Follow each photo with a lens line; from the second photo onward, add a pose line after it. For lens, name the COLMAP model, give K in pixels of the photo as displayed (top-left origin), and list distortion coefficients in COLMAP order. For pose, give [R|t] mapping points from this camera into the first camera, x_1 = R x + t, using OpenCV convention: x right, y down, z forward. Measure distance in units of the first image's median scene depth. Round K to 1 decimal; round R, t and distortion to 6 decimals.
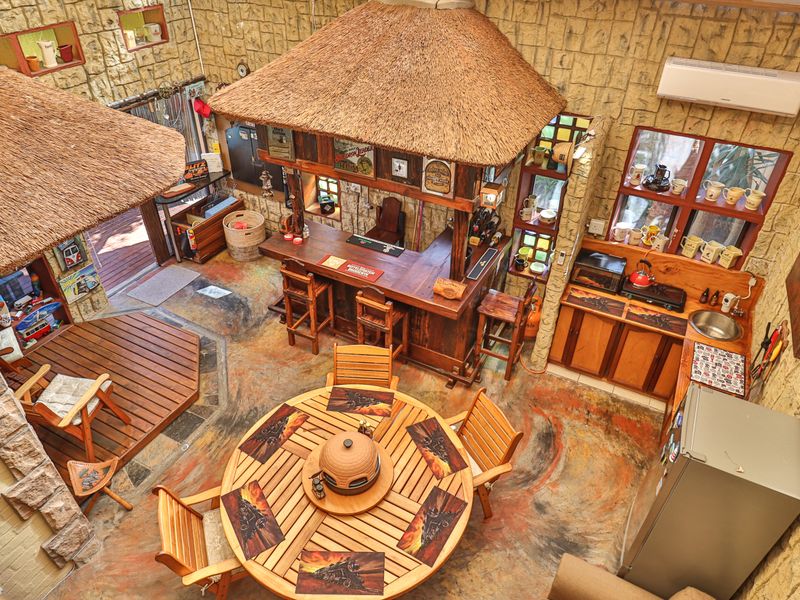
lens RADIAL K [[548.6, 0, 398.2], [0, 548.6, 286.3], [0, 0, 1]] dist [0.004153, -0.019498]
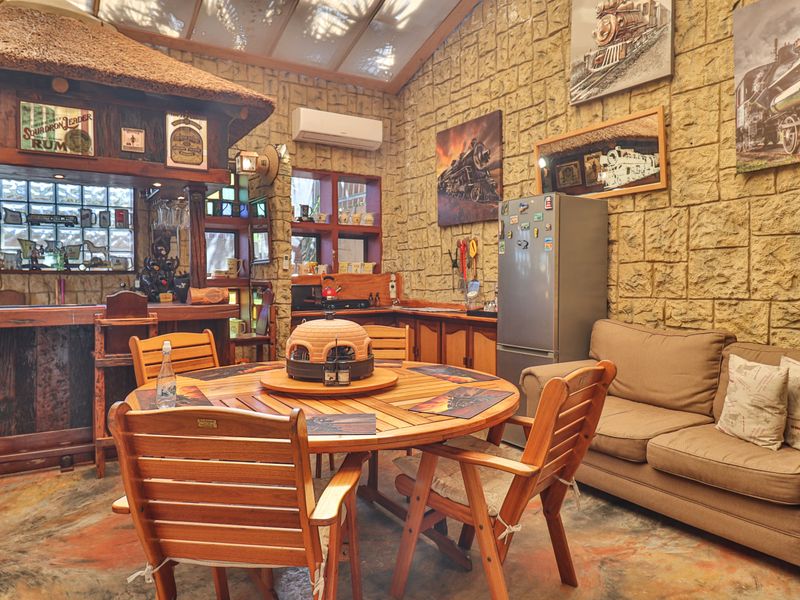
lens RADIAL K [[557.0, 0, 389.3], [0, 557.0, 286.8], [0, 0, 1]] dist [0.001412, -0.000909]
pose [[0.504414, -0.025955, 0.863072, -0.519371], [0.509043, 0.816315, -0.272956, 0.382201], [-0.697453, 0.577024, 0.424973, 0.480241]]
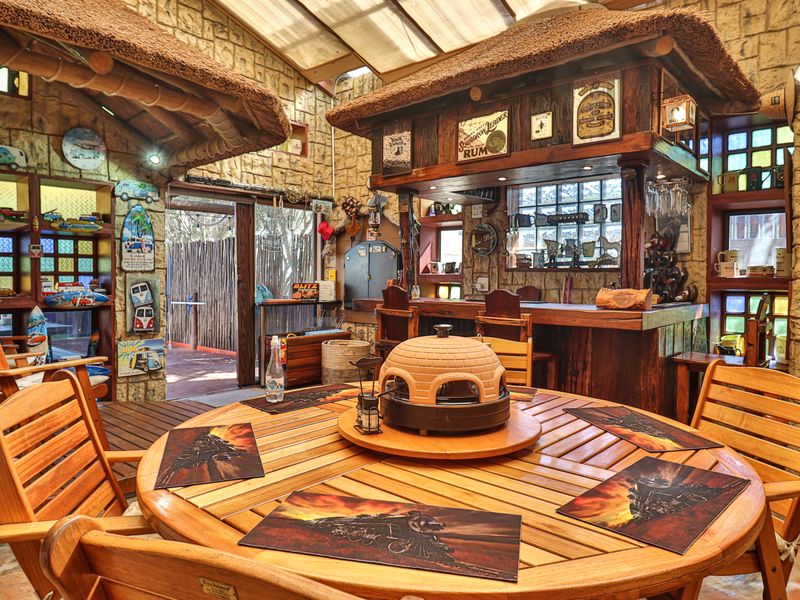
lens RADIAL K [[548.6, 0, 398.2], [0, 548.6, 286.3], [0, 0, 1]] dist [0.004153, -0.019498]
pose [[0.972718, -0.001474, -0.231985, -0.014123], [-0.130450, 0.823434, -0.552212, 0.406465], [0.191838, 0.567410, 0.800777, 0.456462]]
